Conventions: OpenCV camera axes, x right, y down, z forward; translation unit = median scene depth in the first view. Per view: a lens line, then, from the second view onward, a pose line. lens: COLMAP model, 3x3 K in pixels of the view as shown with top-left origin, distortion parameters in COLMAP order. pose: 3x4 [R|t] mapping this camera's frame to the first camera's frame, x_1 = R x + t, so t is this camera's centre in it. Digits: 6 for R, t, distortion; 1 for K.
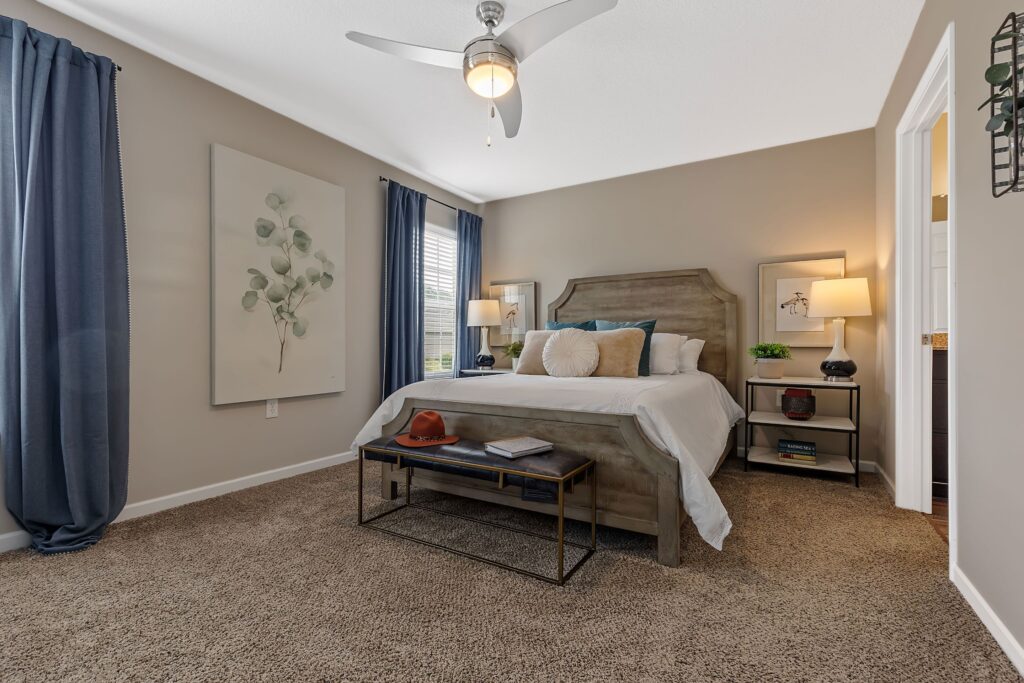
lens RADIAL K [[463.2, 0, 511.1], [0, 463.2, 345.6], [0, 0, 1]] dist [-0.000461, -0.000024]
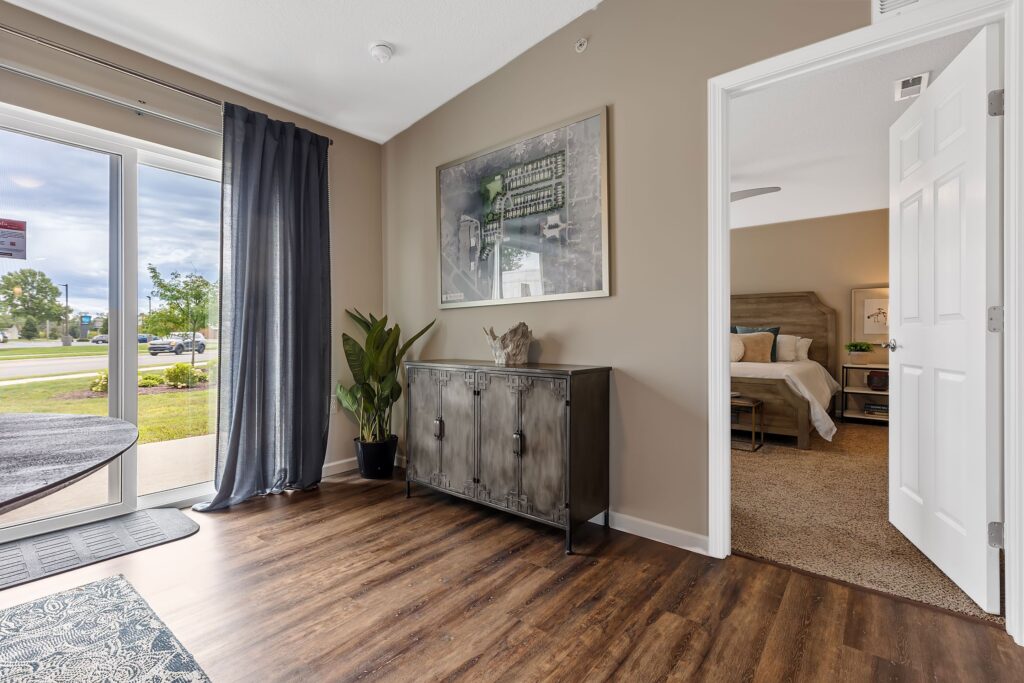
lens RADIAL K [[463.2, 0, 509.4], [0, 463.2, 337.2], [0, 0, 1]] dist [-0.000461, -0.000024]
pose [[0.989261, 0.001644, -0.146148, -0.371967], [-0.001260, 0.999996, 0.002719, -0.023260], [0.146152, -0.002505, 0.989259, -0.702015]]
